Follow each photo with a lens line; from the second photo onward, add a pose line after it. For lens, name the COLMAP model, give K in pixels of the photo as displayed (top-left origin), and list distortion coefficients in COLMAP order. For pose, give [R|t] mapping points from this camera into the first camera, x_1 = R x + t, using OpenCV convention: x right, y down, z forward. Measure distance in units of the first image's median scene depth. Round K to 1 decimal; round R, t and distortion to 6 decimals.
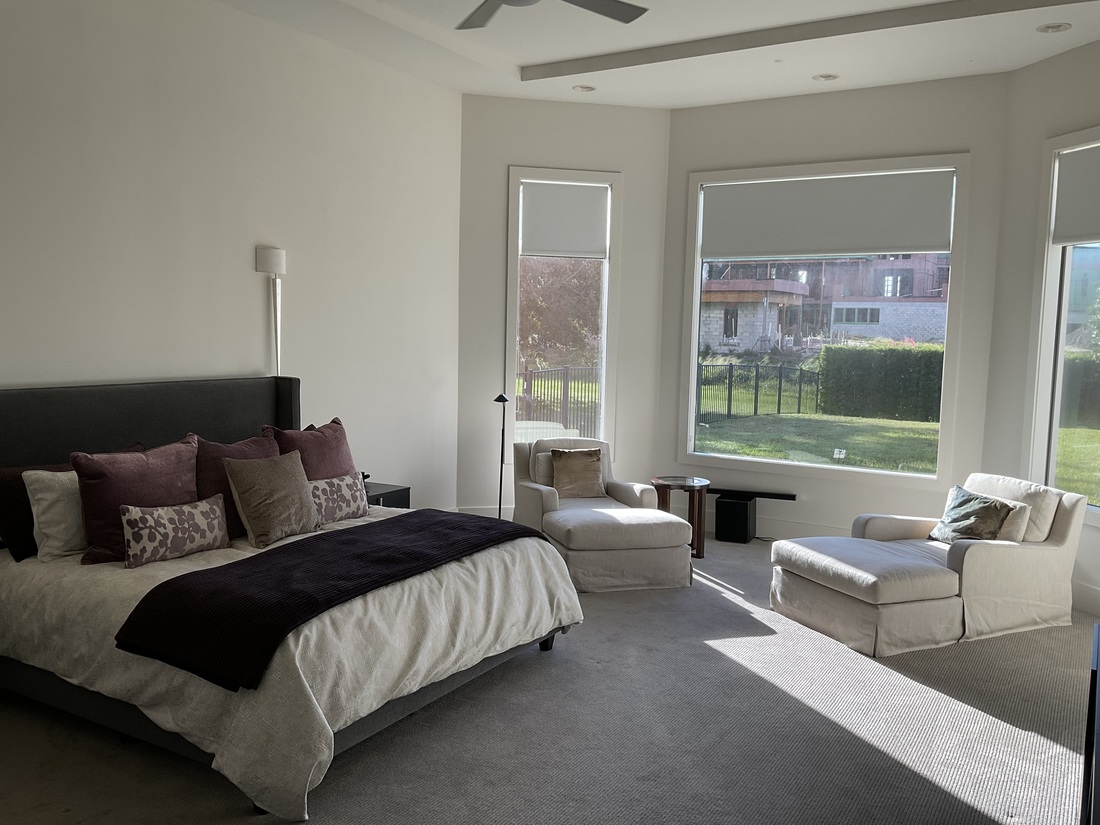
lens RADIAL K [[928.6, 0, 550.0], [0, 928.6, 412.5], [0, 0, 1]] dist [-0.025511, -0.004347]
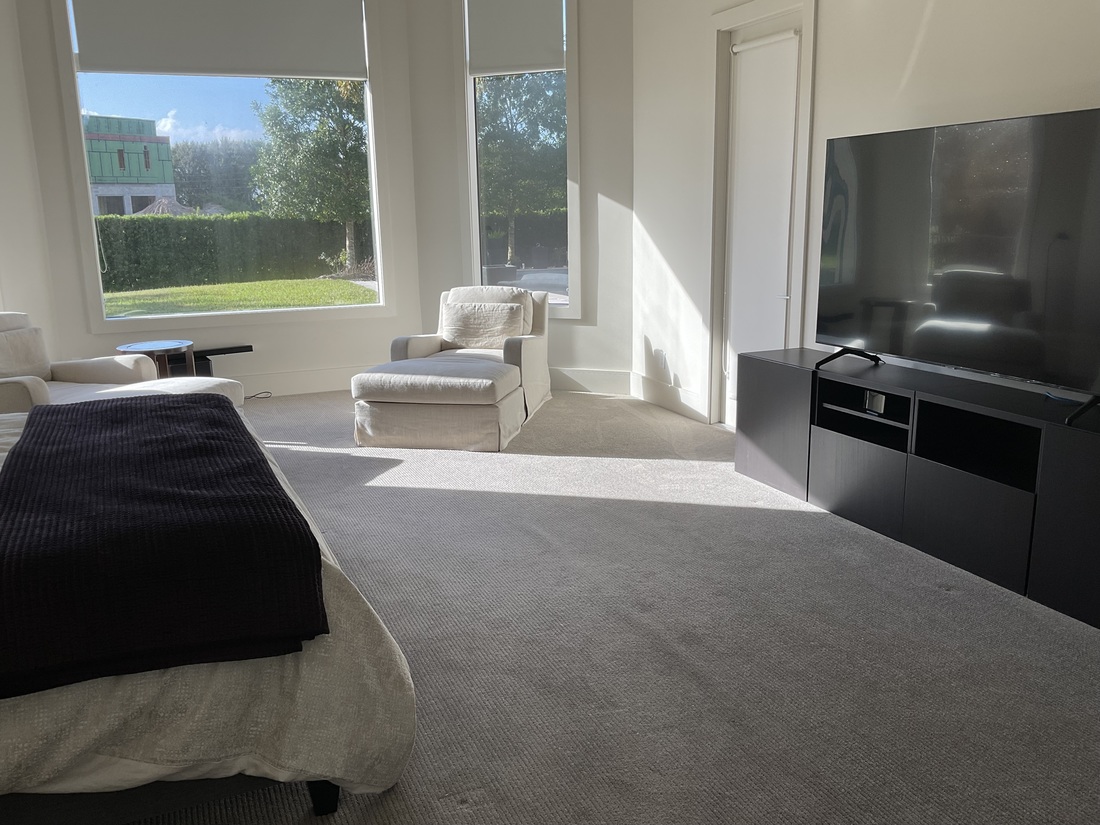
lens RADIAL K [[917.6, 0, 550.0], [0, 917.6, 412.5], [0, 0, 1]] dist [0.067994, -0.112635]
pose [[0.584749, -0.214960, 0.782215, -0.438295], [0.114533, 0.976470, 0.182724, 0.028381], [-0.803088, -0.017258, 0.595610, 0.301670]]
